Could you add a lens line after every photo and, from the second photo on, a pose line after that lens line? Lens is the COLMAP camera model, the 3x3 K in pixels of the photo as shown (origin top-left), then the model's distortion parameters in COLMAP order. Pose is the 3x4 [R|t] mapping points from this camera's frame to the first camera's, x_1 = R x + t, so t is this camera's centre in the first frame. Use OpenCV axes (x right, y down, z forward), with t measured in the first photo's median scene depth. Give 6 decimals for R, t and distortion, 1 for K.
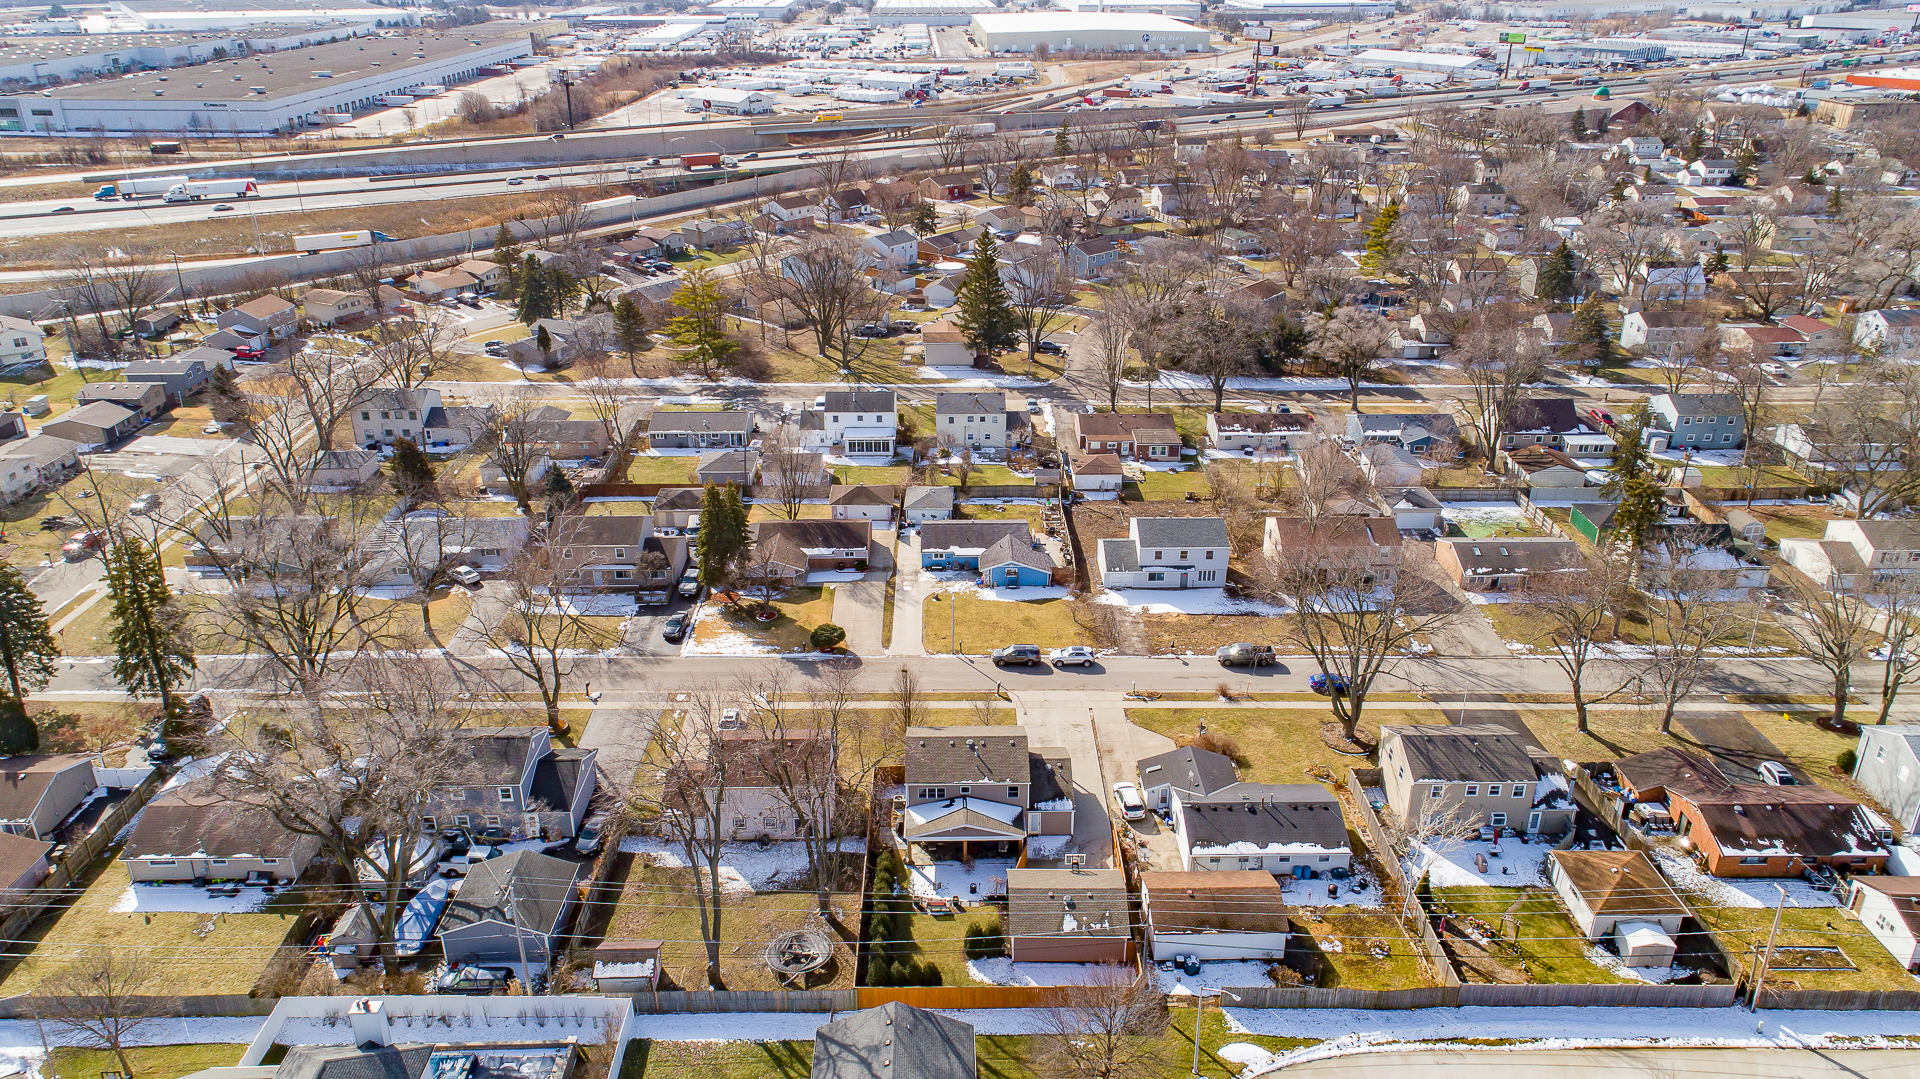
lens RADIAL K [[1403.0, 0, 959.3], [0, 1403.0, 540.5], [0, 0, 1]] dist [0.034412, -0.012070]
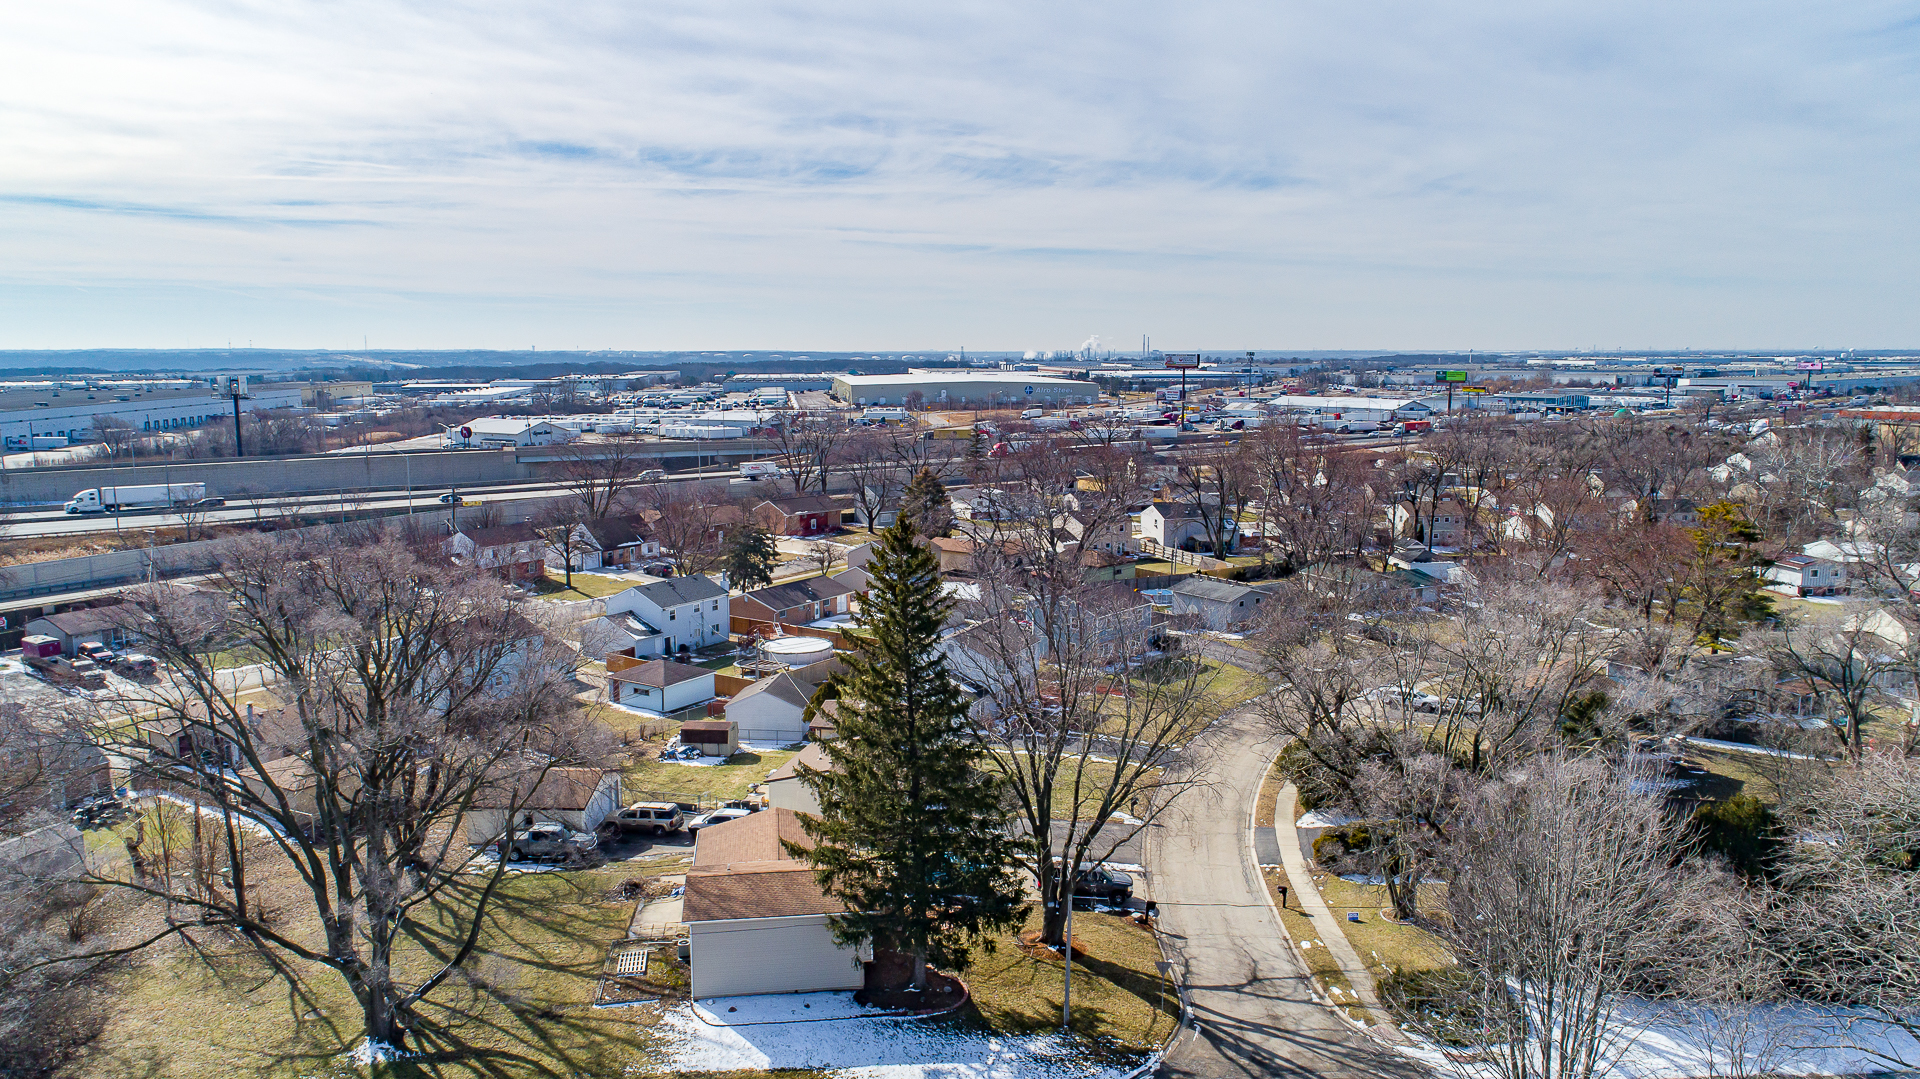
lens RADIAL K [[1403.0, 0, 956.5], [0, 1403.0, 539.8], [0, 0, 1]] dist [0.034412, -0.012070]
pose [[0.995376, -0.018922, 0.094175, 0.002573], [0.043107, 0.964131, -0.261902, -0.107624], [-0.085841, 0.264751, 0.960489, 0.552105]]
